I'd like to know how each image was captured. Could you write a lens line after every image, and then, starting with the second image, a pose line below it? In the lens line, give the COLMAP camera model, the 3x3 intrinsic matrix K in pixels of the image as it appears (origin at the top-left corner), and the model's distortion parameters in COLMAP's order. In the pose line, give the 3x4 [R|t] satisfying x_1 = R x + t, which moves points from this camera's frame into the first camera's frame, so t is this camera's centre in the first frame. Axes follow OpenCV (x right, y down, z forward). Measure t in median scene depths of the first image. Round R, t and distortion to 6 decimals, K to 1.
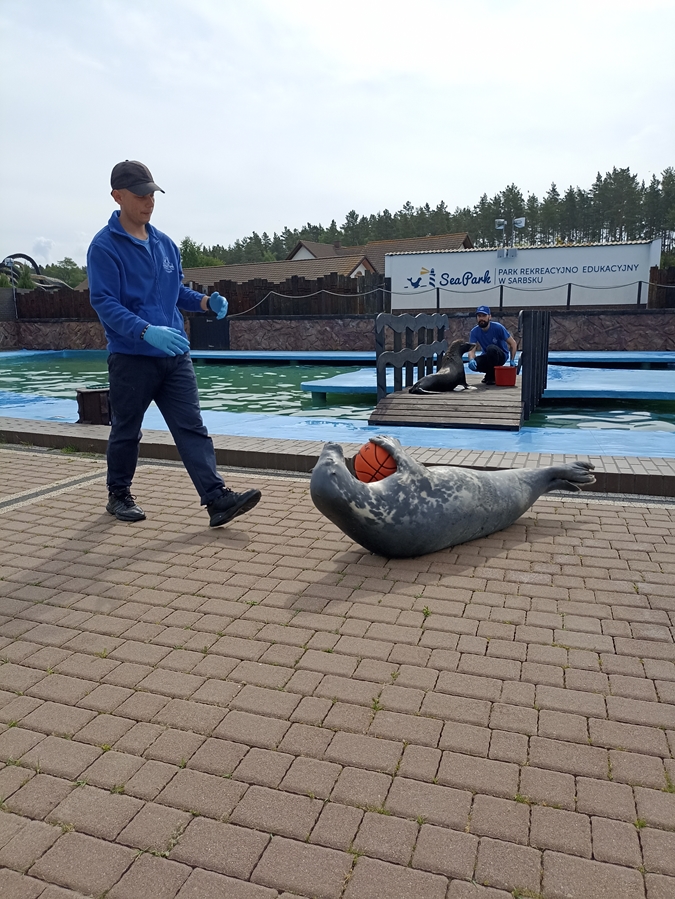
lens RADIAL K [[642.8, 0, 334.2], [0, 642.8, 461.3], [0, 0, 1]] dist [0.036355, -0.039634]
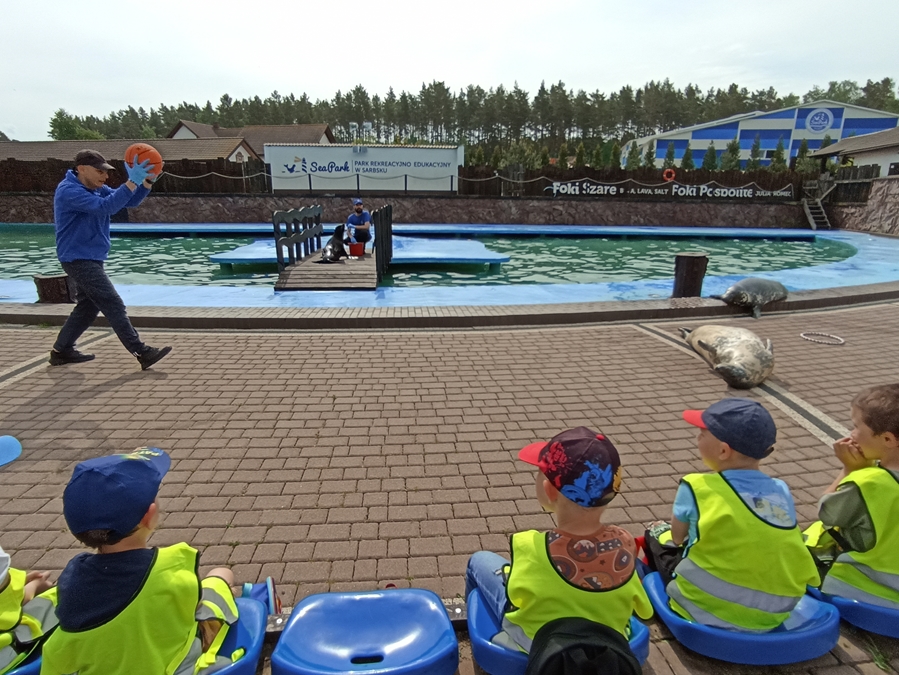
lens RADIAL K [[545.8, 0, 458.4], [0, 545.8, 336.2], [0, 0, 1]] dist [-0.018879, 0.035301]
pose [[0.911777, -0.081832, 0.402451, -0.032307], [0.055916, 0.995558, 0.075750, -0.011412], [-0.406862, -0.046563, 0.912302, -0.130141]]
